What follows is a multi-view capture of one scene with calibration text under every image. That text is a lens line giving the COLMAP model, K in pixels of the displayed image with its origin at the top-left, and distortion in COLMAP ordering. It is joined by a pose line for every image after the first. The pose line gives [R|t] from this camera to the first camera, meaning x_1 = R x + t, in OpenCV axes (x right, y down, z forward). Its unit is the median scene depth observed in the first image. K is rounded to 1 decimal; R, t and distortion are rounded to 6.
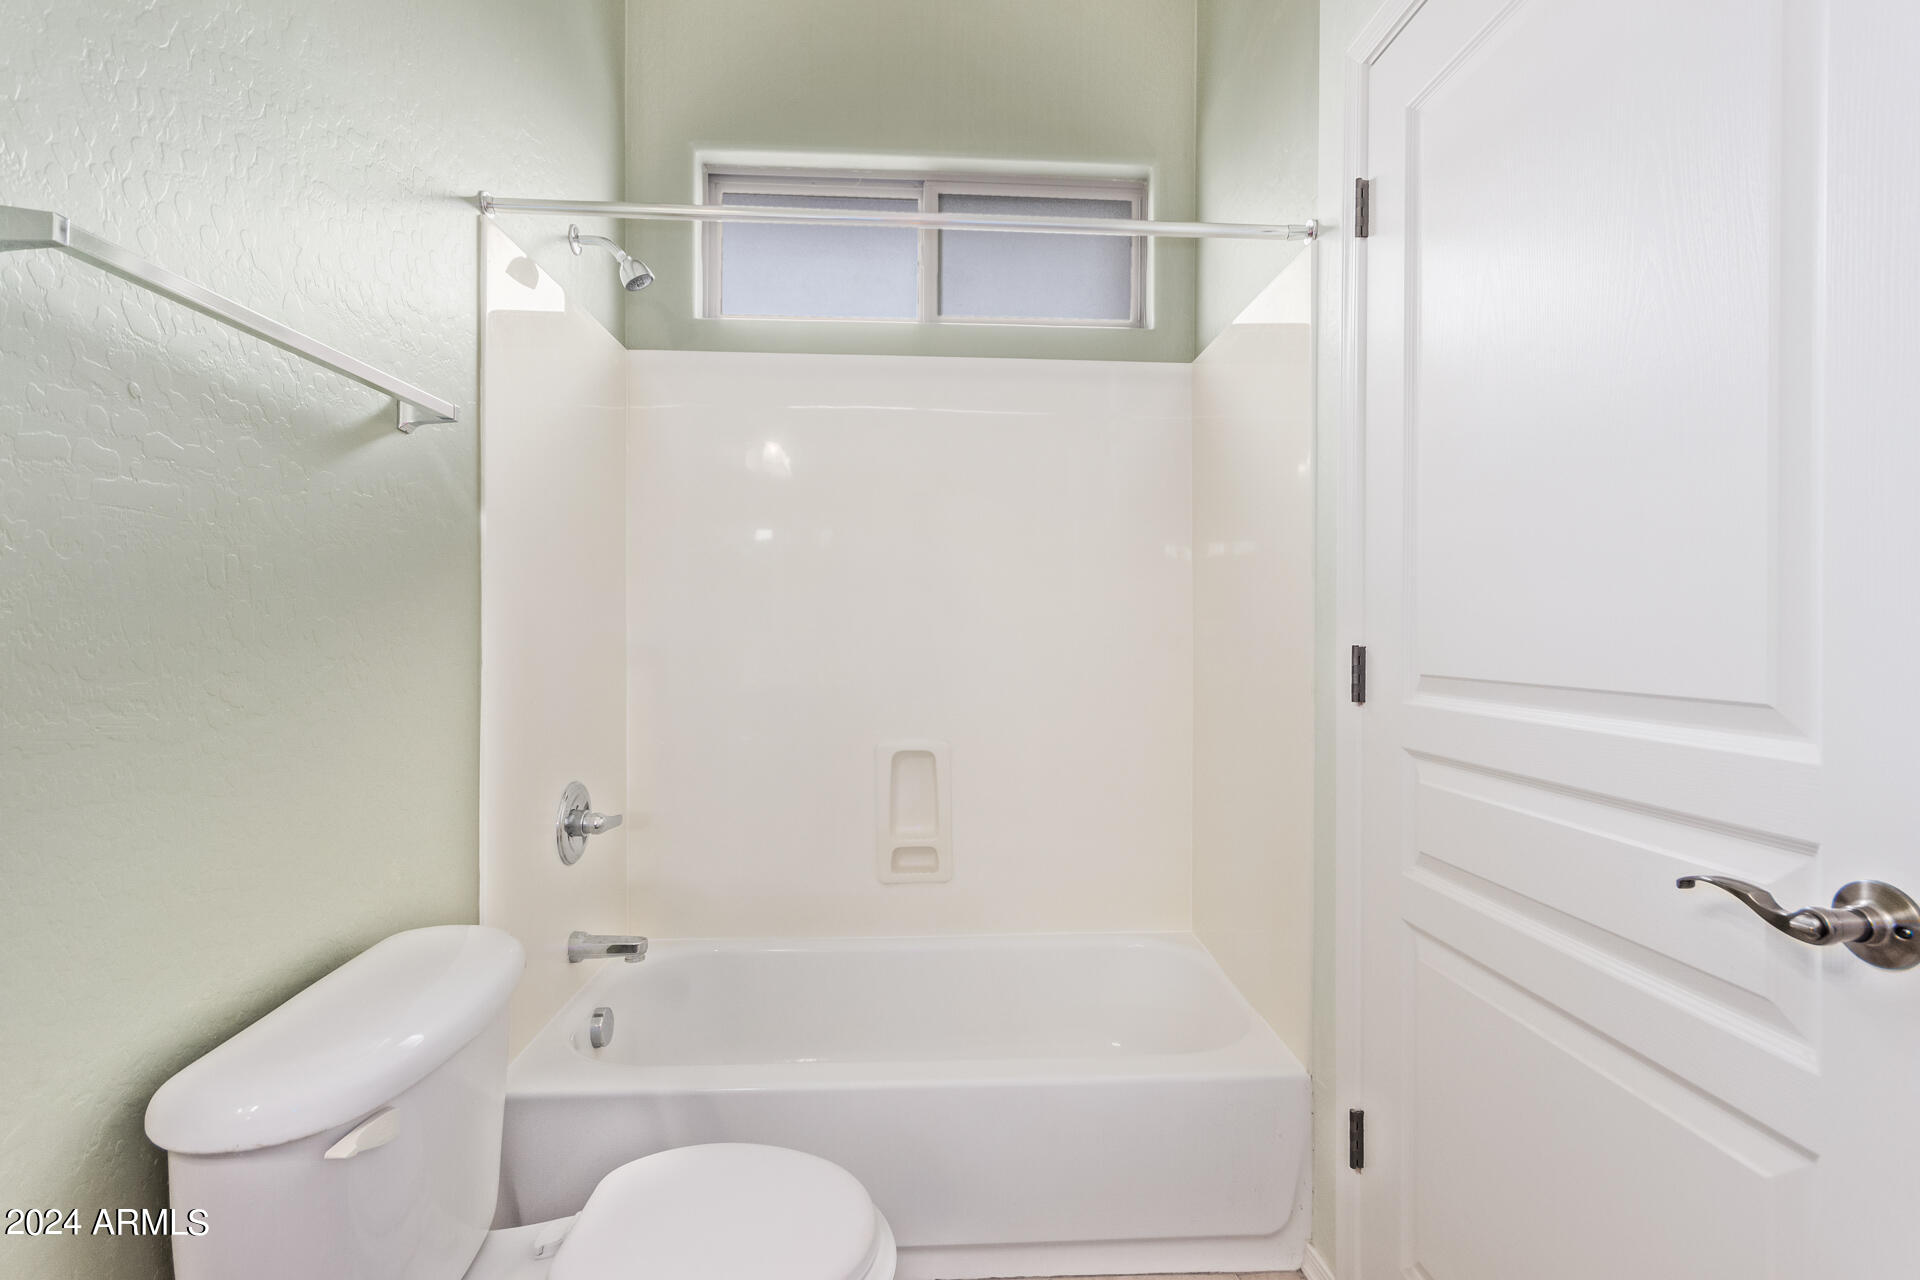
lens RADIAL K [[888.8, 0, 966.2], [0, 888.8, 636.2], [0, 0, 1]] dist [0.000835, 0.001451]
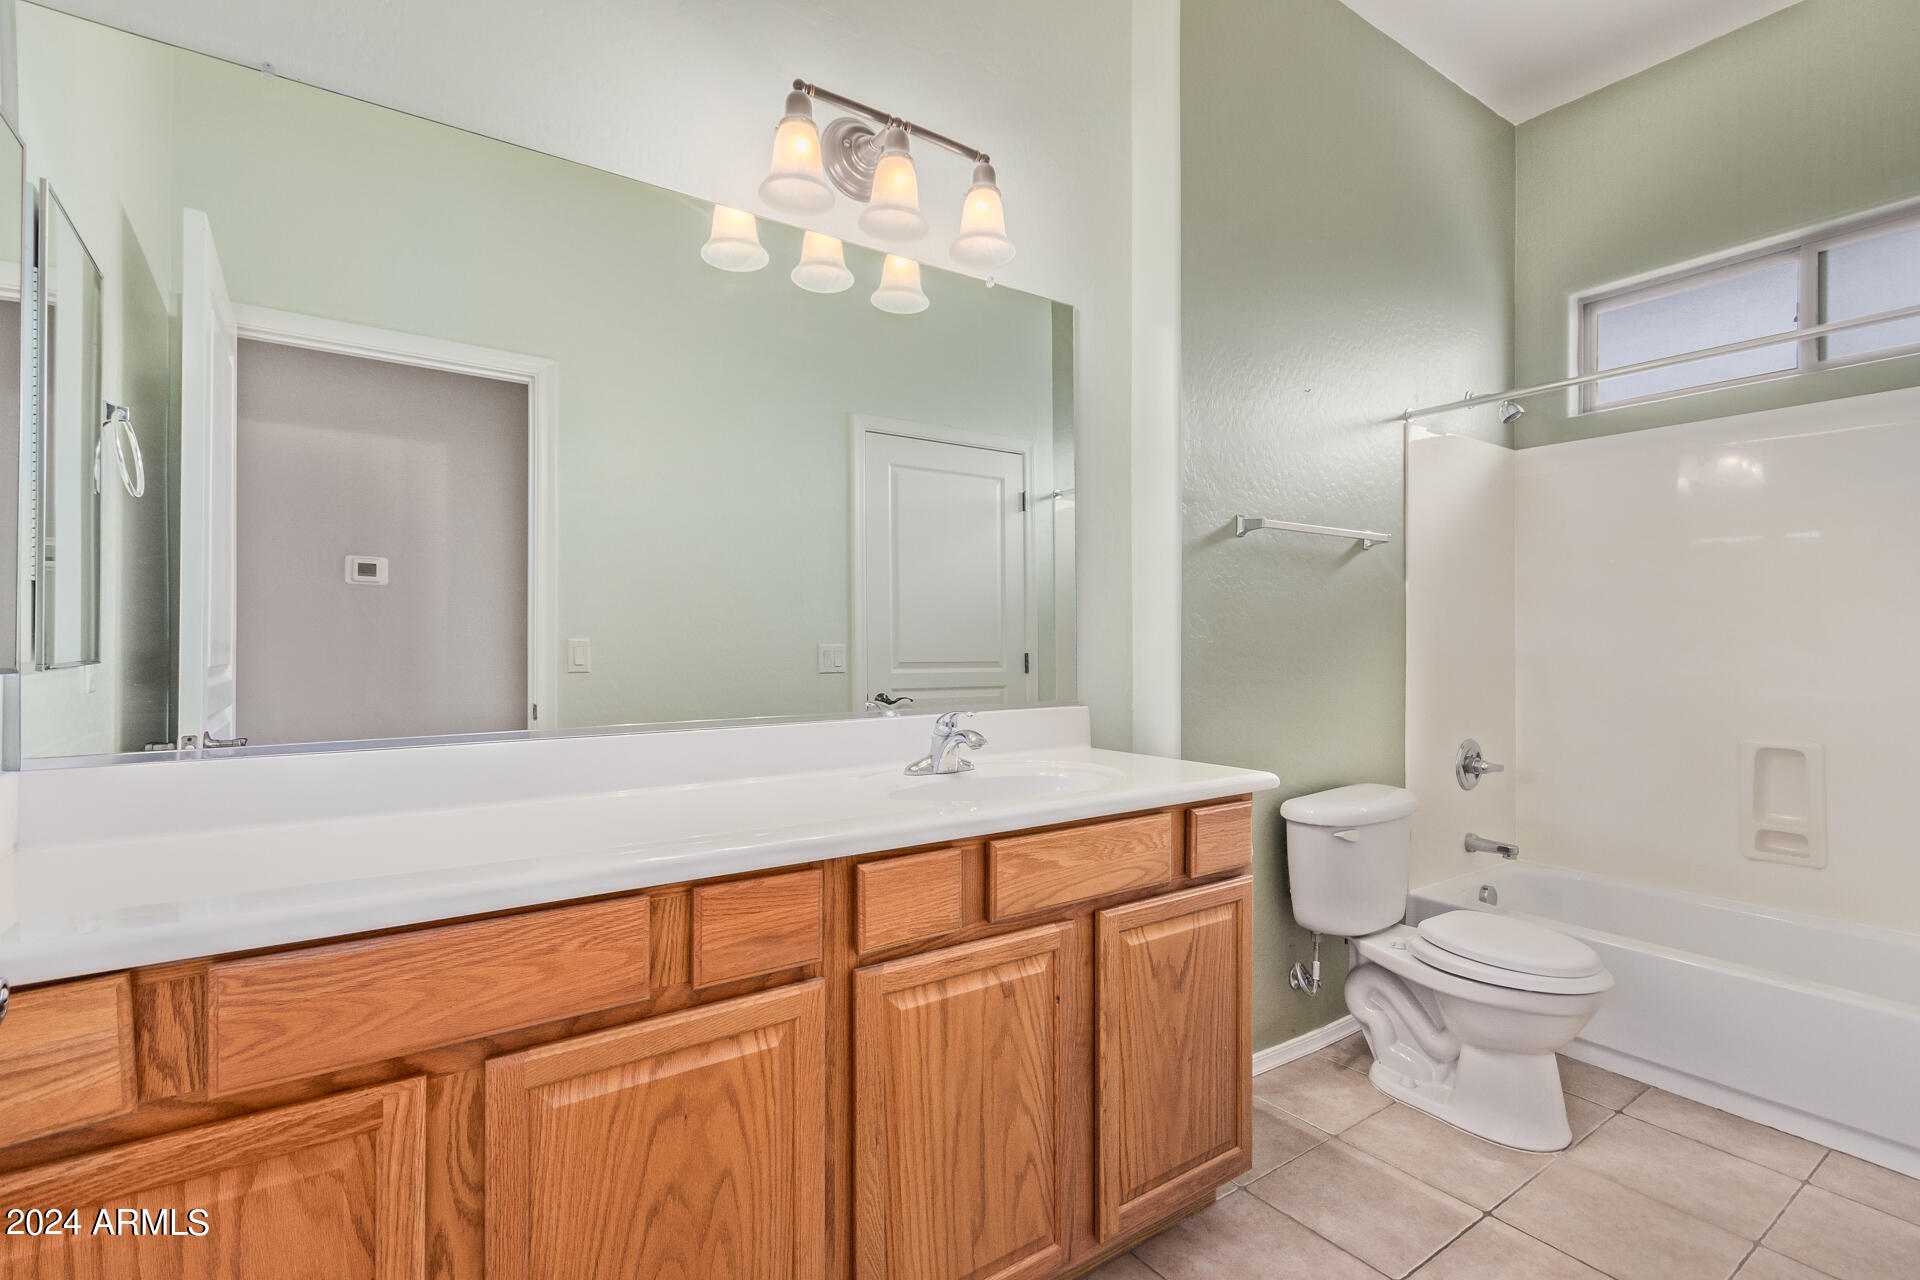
lens RADIAL K [[888.8, 0, 966.2], [0, 888.8, 636.2], [0, 0, 1]] dist [0.000835, 0.001451]
pose [[0.524528, -0.010517, -0.851328, 0.437670], [-0.002758, 0.999897, -0.014051, 0.001906], [0.851389, 0.009718, 0.524445, -0.598522]]
